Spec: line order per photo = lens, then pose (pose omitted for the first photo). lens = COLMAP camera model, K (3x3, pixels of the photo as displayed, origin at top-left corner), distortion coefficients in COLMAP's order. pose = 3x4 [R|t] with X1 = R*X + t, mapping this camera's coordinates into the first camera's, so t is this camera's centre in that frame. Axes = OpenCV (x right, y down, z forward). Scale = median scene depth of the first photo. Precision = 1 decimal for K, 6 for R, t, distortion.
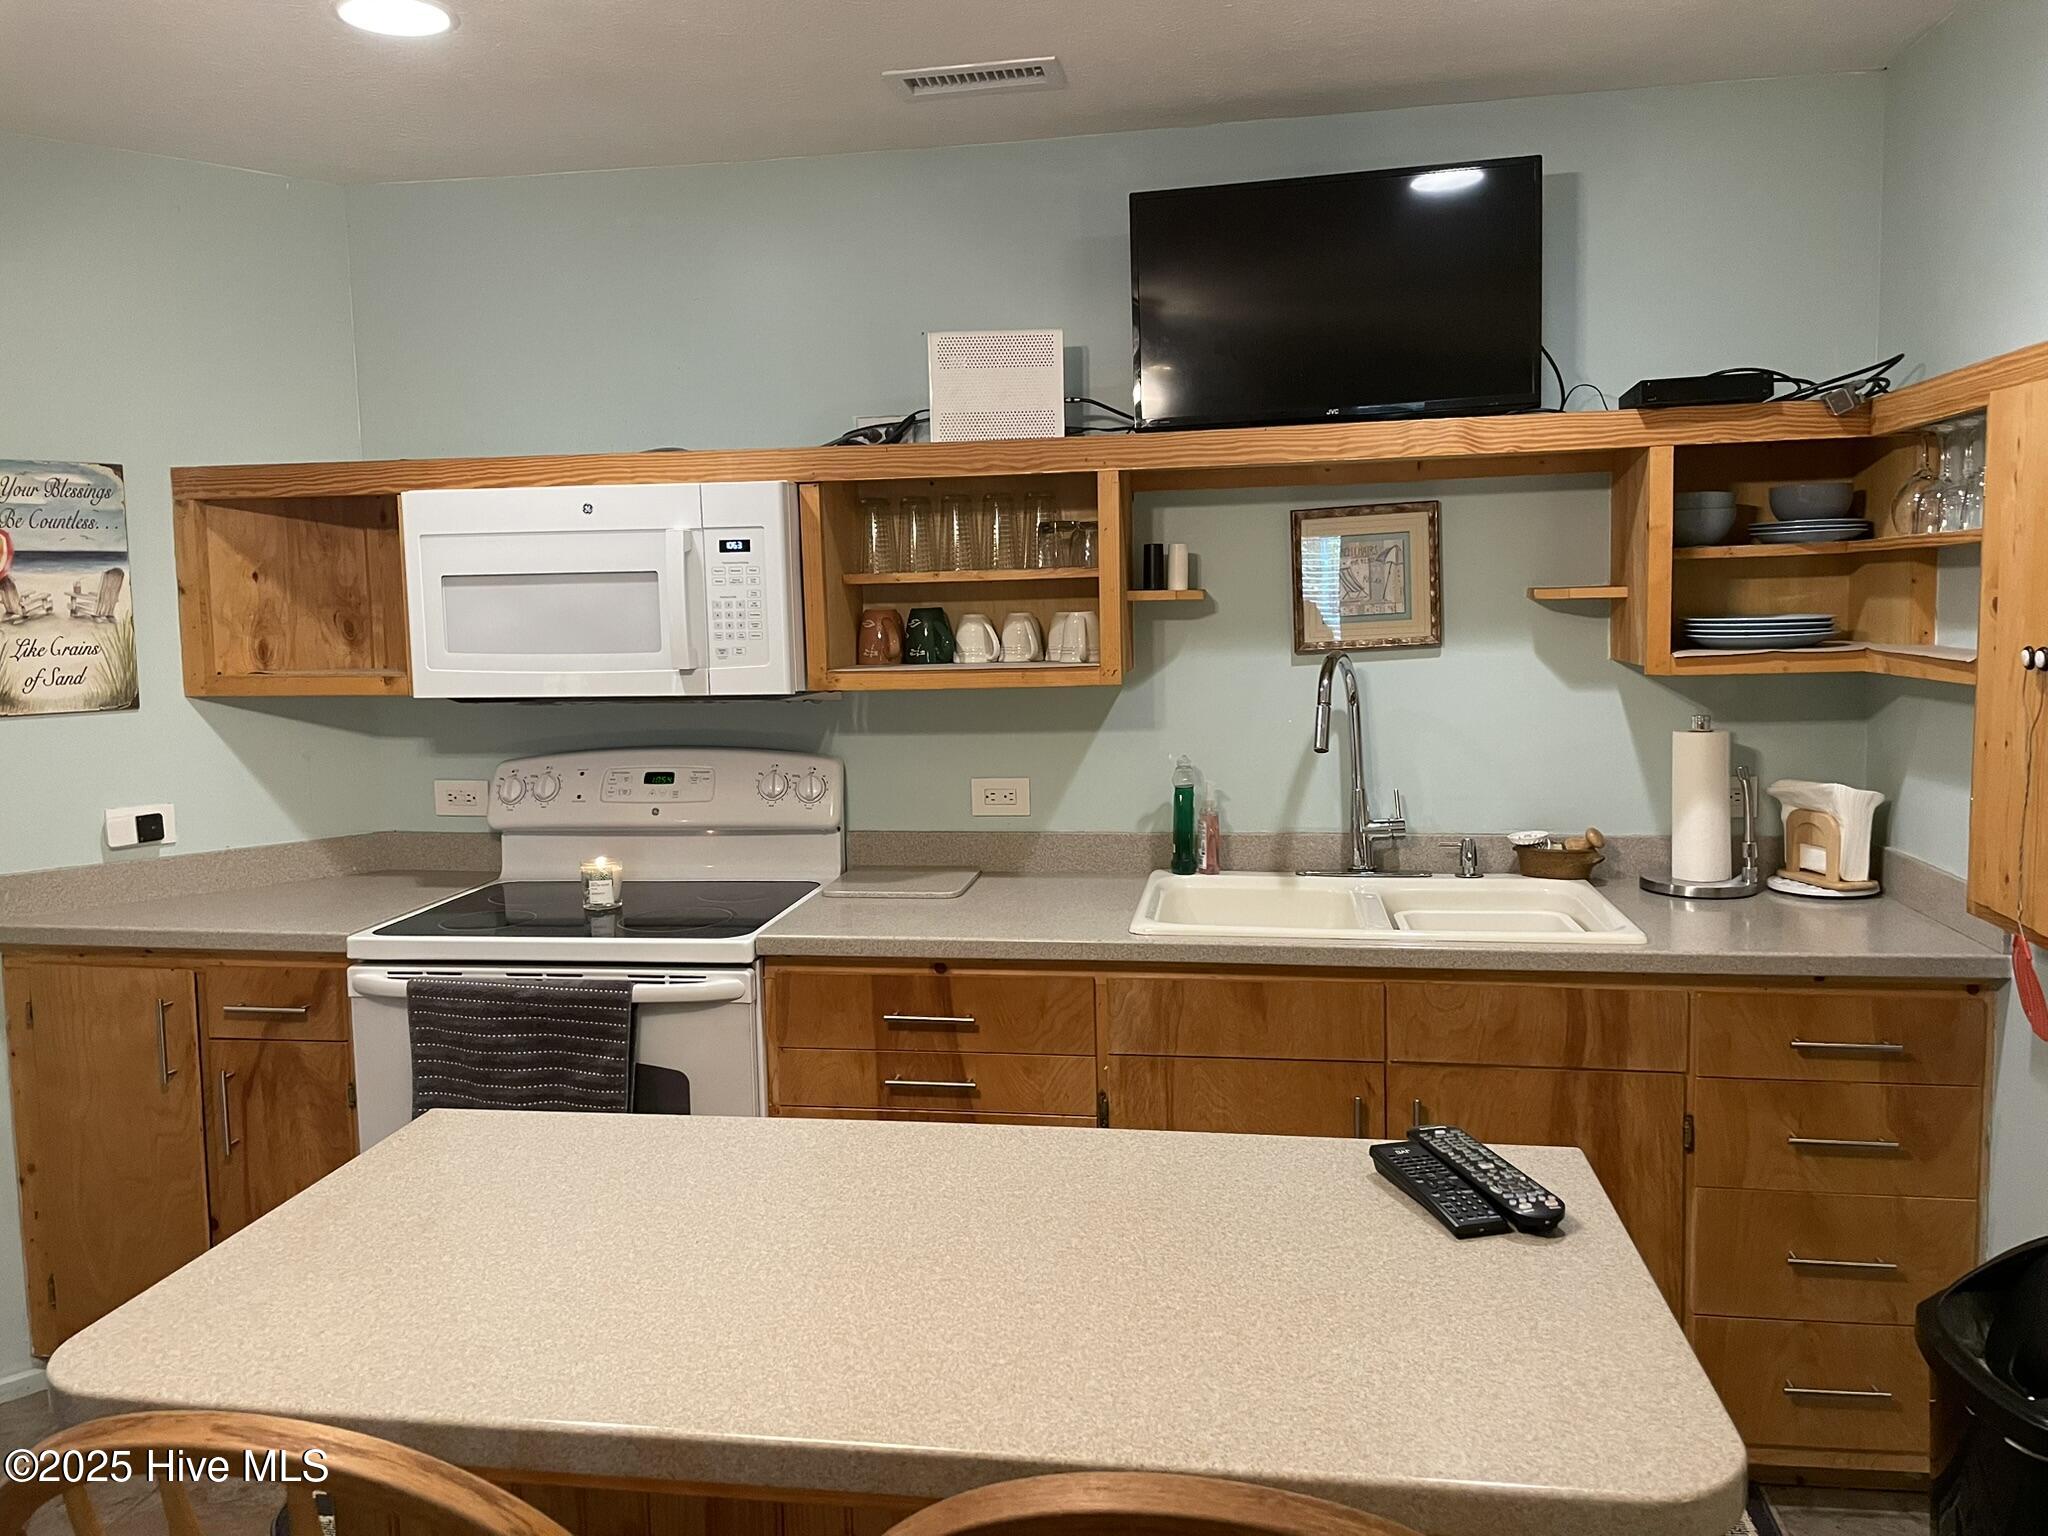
lens RADIAL K [[1549.6, 0, 1024.0], [0, 1549.6, 768.0], [0, 0, 1]] dist [0.087385, -0.115228]
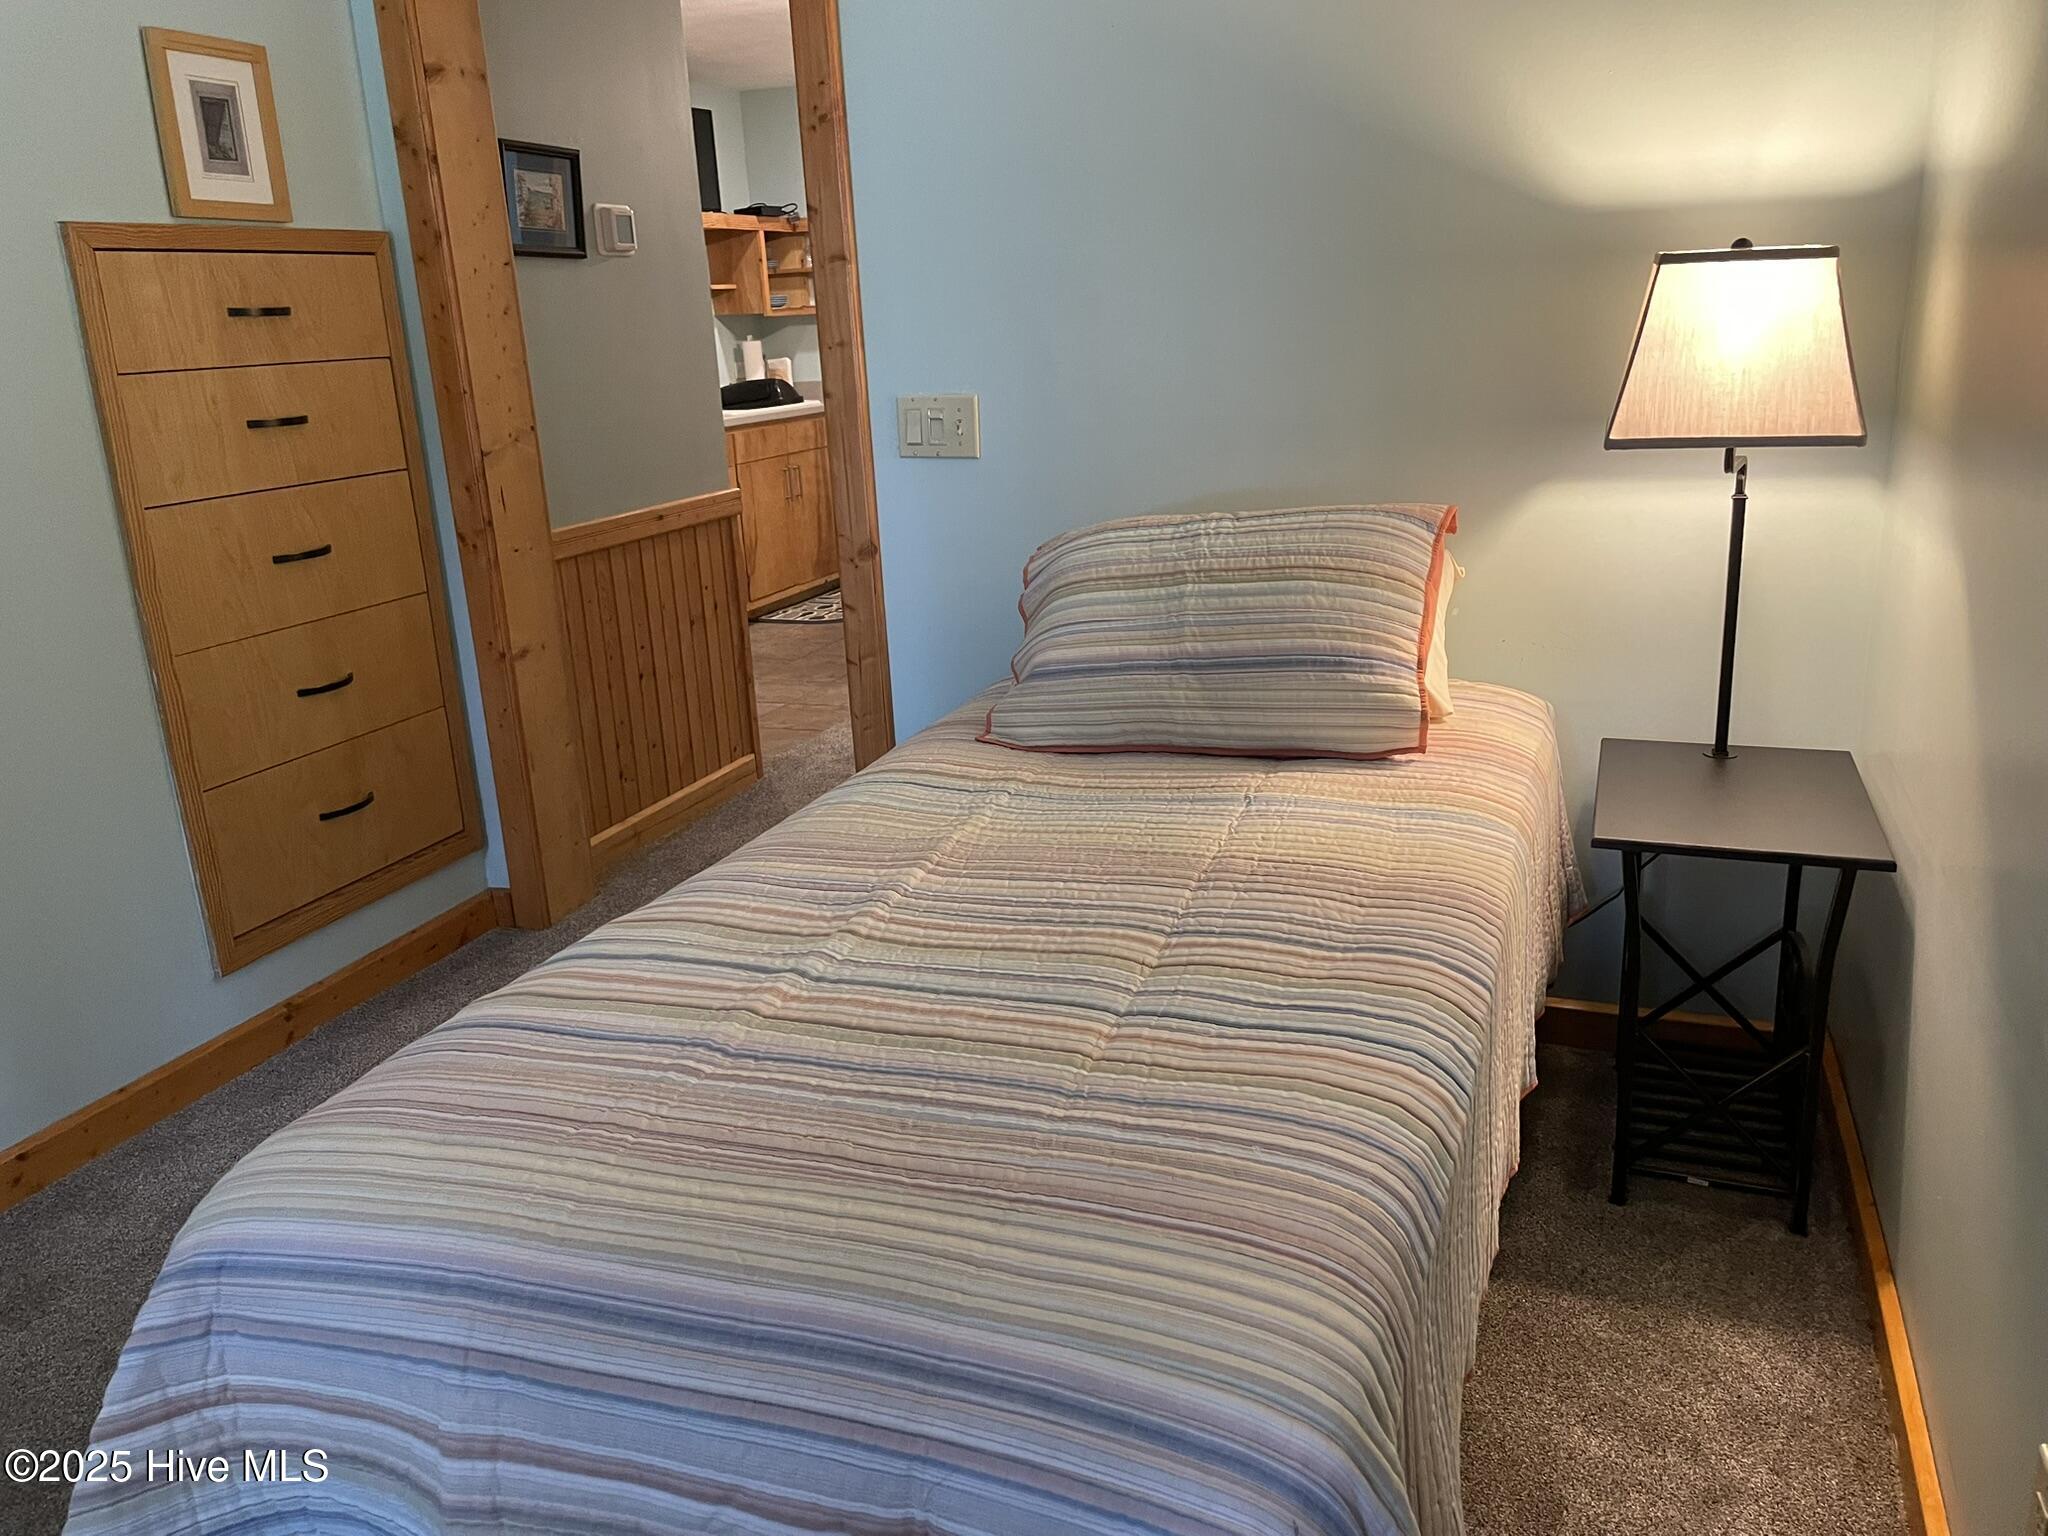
lens RADIAL K [[1549.6, 0, 1024.0], [0, 1549.6, 768.0], [0, 0, 1]] dist [0.087385, -0.115228]
pose [[0.139697, -0.249376, 0.958278, -2.377794], [0.151891, 0.961711, 0.228127, 0.149266], [-0.978475, 0.113685, 0.172226, 0.163404]]
